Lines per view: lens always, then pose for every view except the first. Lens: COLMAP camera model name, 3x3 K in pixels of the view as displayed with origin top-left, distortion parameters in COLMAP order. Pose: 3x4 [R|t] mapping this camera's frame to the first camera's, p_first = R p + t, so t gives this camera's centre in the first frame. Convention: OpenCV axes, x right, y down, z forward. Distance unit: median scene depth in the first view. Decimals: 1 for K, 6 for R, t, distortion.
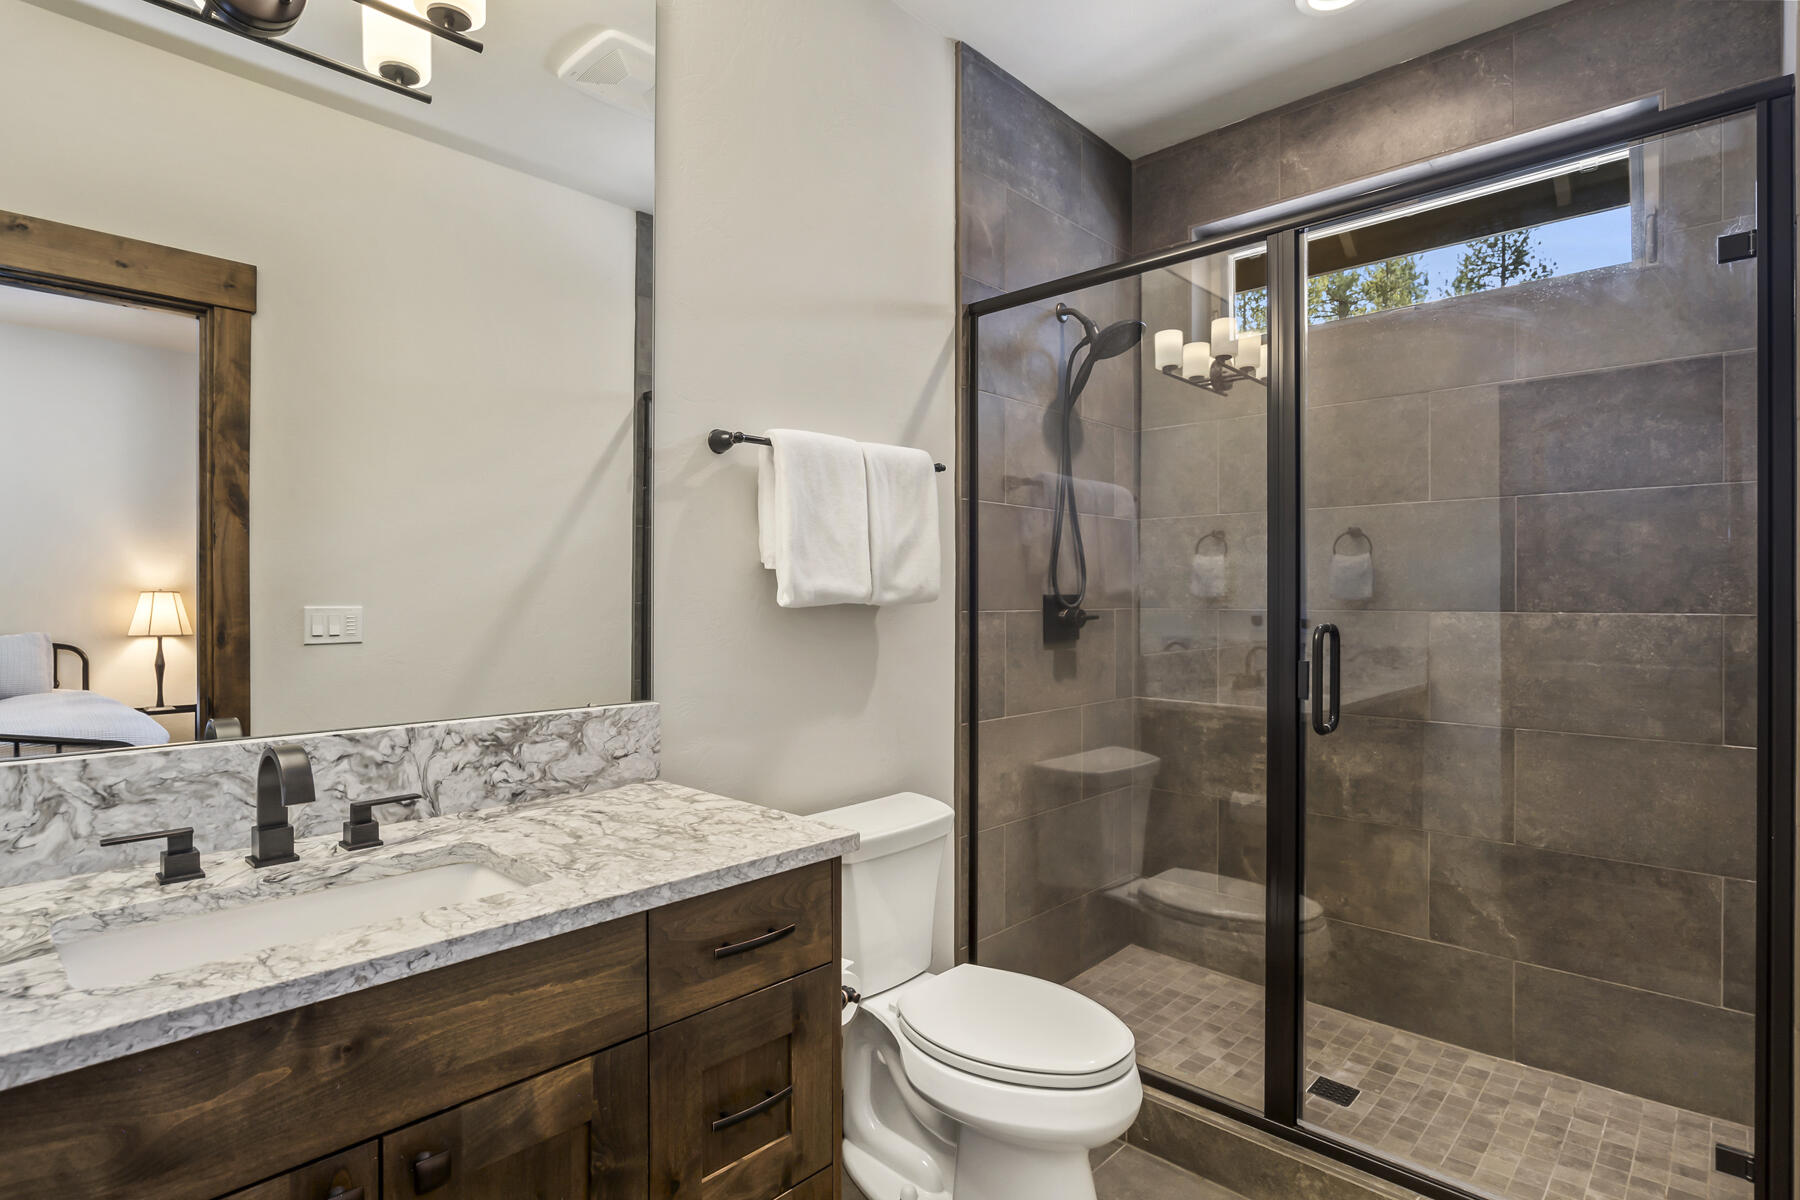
lens RADIAL K [[909.6, 0, 903.3], [0, 909.6, 603.2], [0, 0, 1]] dist [-0.022278, 0.010533]
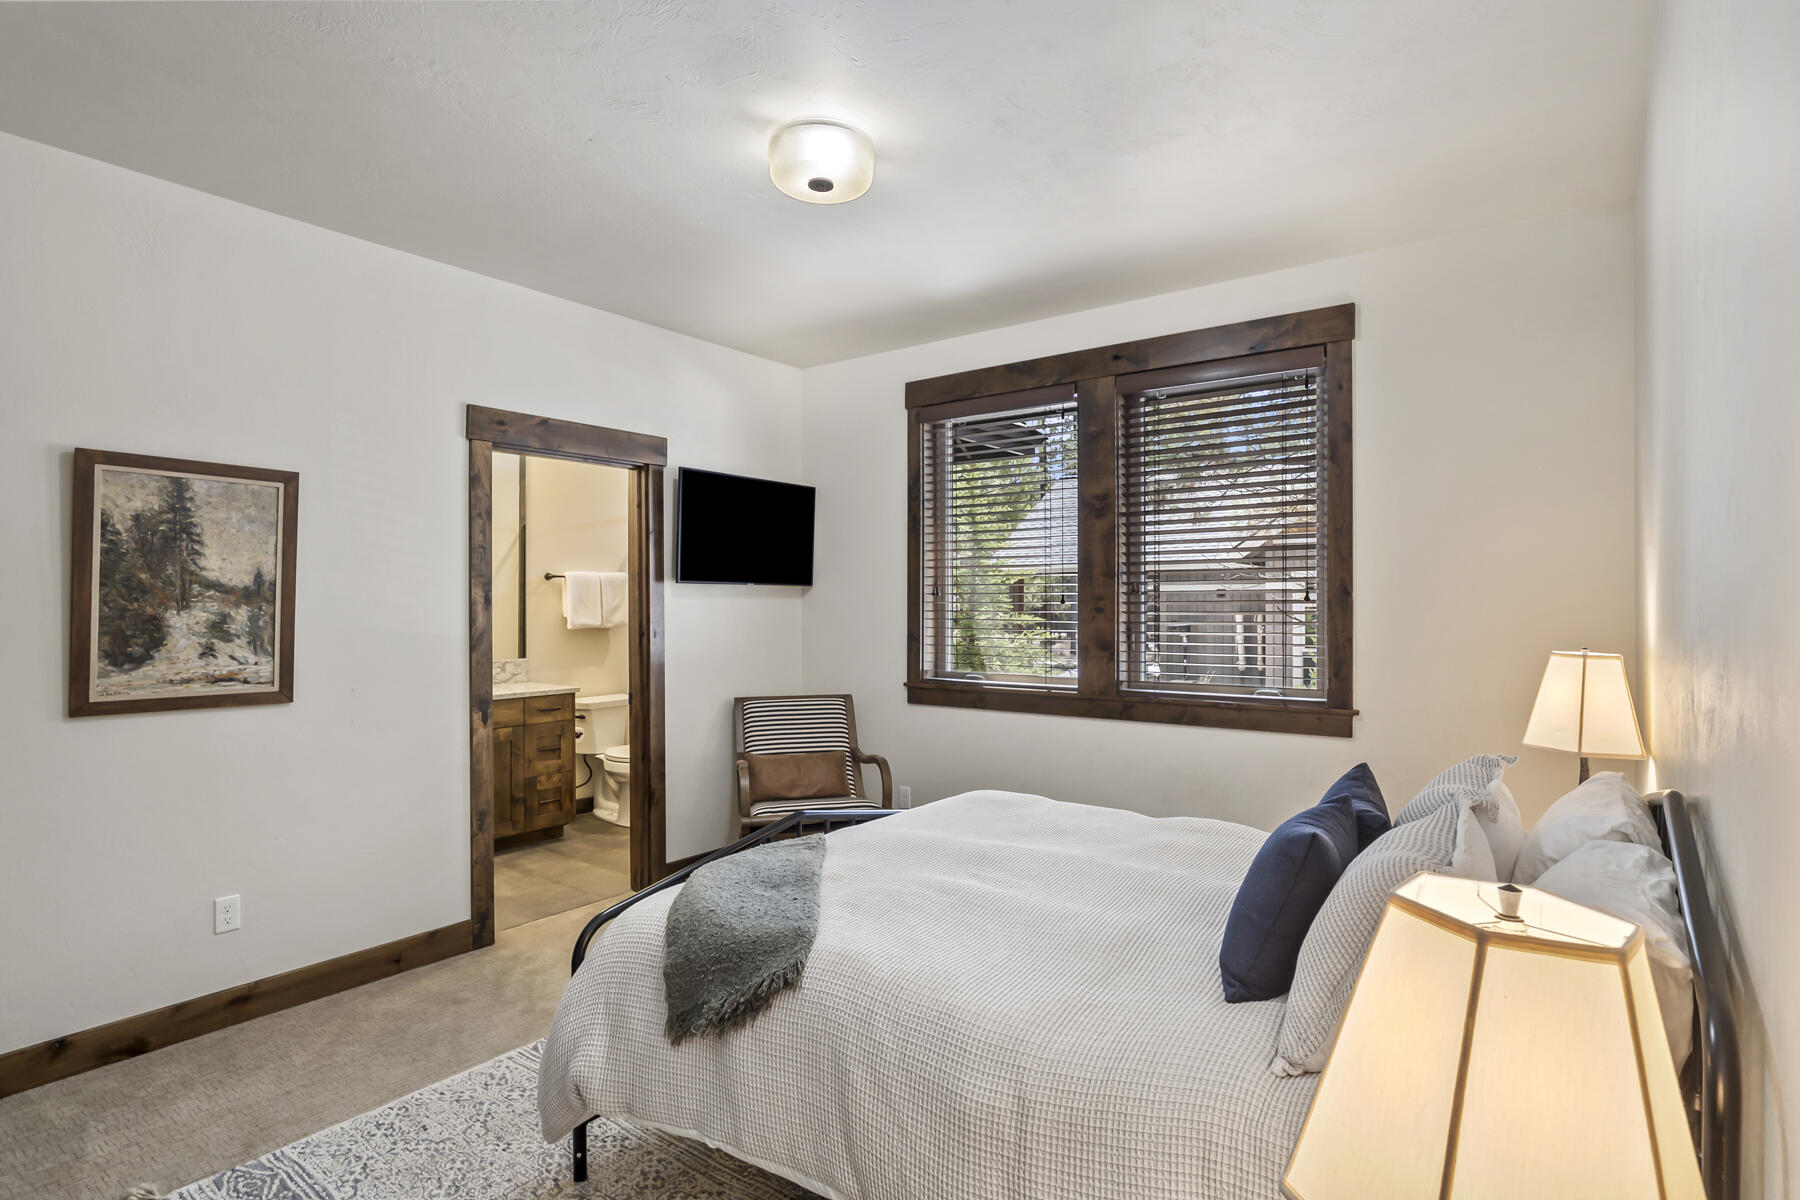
lens RADIAL K [[909.6, 0, 903.3], [0, 909.6, 603.2], [0, 0, 1]] dist [-0.022278, 0.010533]
pose [[0.992959, -0.003726, 0.118399, 0.642232], [0.004656, 0.999960, -0.007581, -0.056436], [-0.118366, 0.008079, 0.992937, -2.246354]]
